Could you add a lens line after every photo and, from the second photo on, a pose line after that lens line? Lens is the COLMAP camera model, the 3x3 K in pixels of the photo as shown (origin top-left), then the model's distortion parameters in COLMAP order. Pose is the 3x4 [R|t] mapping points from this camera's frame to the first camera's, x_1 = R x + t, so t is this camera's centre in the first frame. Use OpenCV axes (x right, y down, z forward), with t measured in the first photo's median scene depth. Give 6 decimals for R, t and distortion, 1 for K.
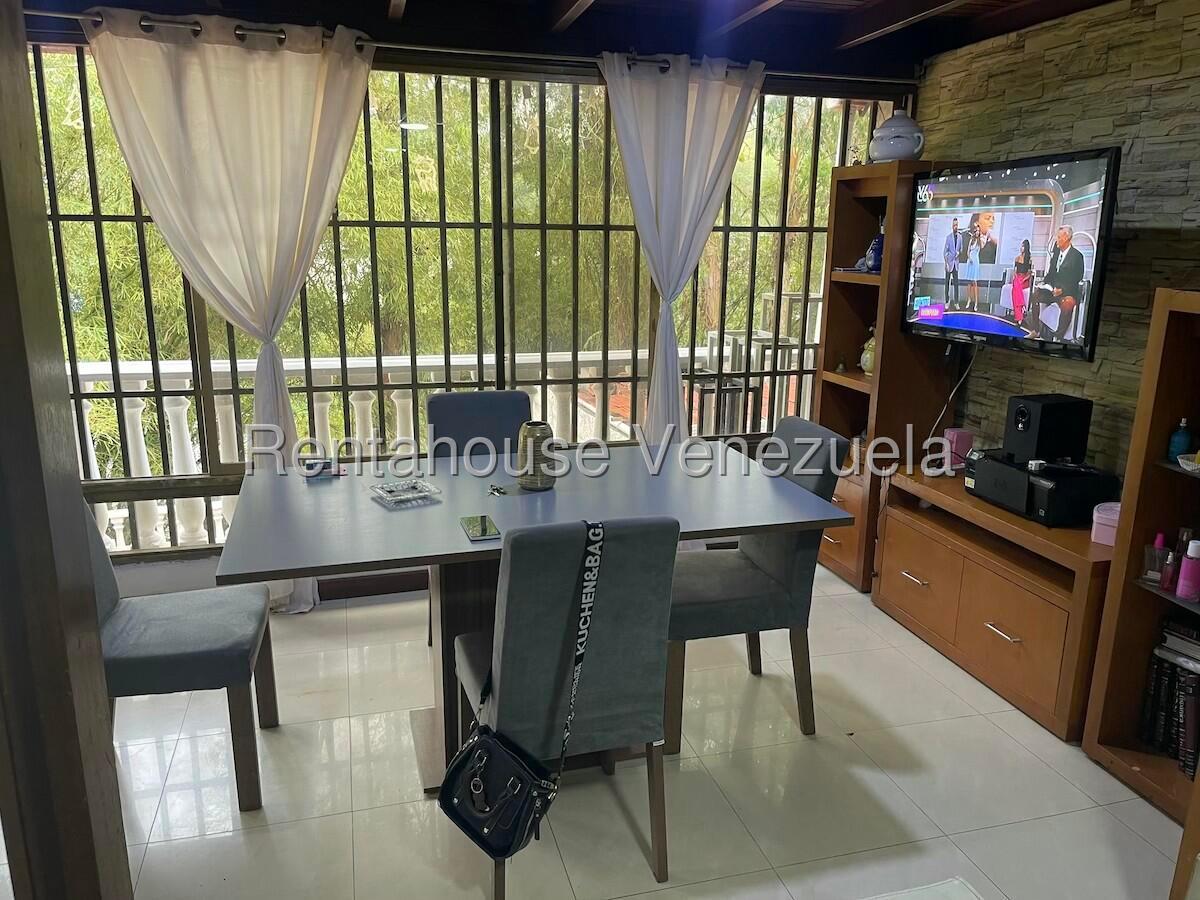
lens RADIAL K [[904.8, 0, 601.6], [0, 904.8, 454.0], [0, 0, 1]] dist [0.027881, -0.002994]
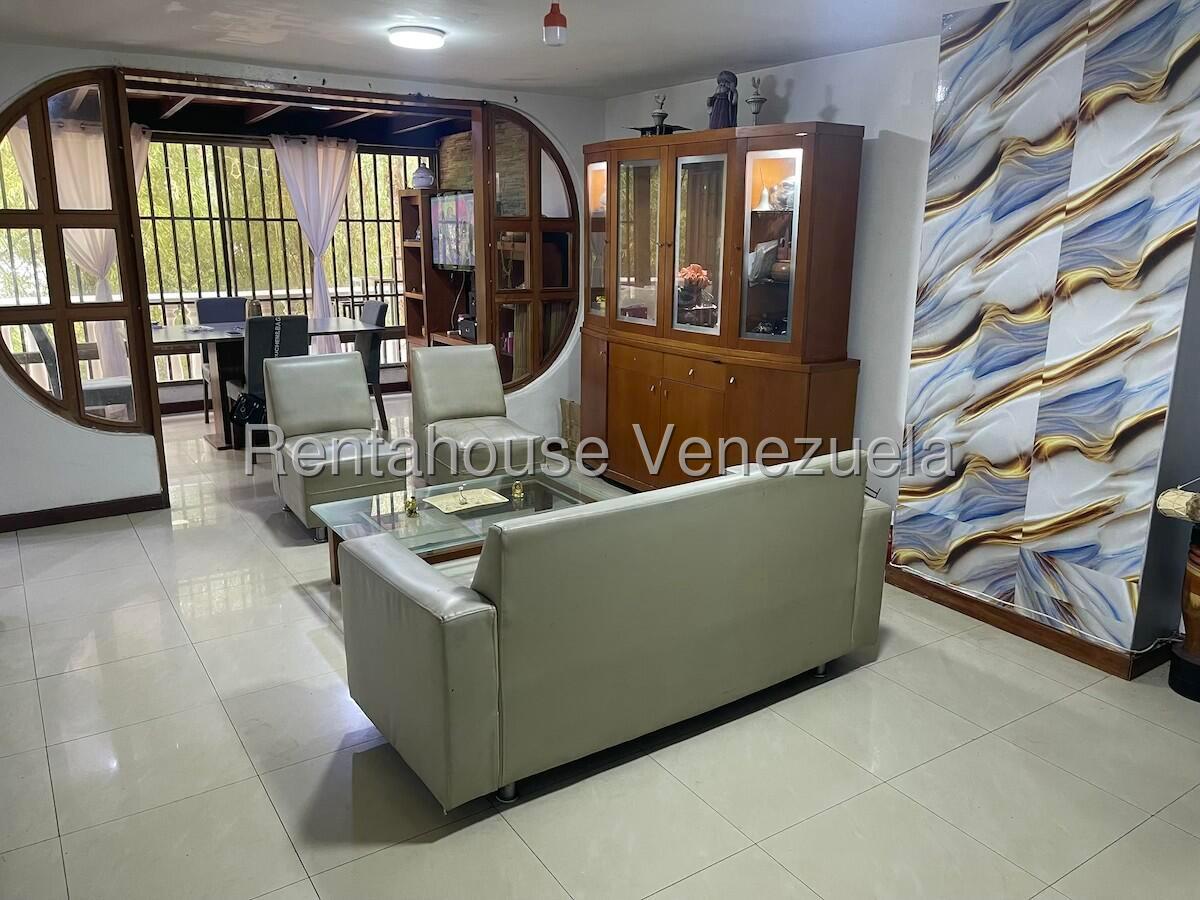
lens RADIAL K [[904.8, 0, 604.8], [0, 904.8, 442.6], [0, 0, 1]] dist [0.027881, -0.002994]
pose [[0.951965, -0.079551, 0.295691, 0.051858], [0.082806, 0.996565, 0.001522, 0.293387], [-0.294797, 0.023036, 0.955282, -1.105688]]
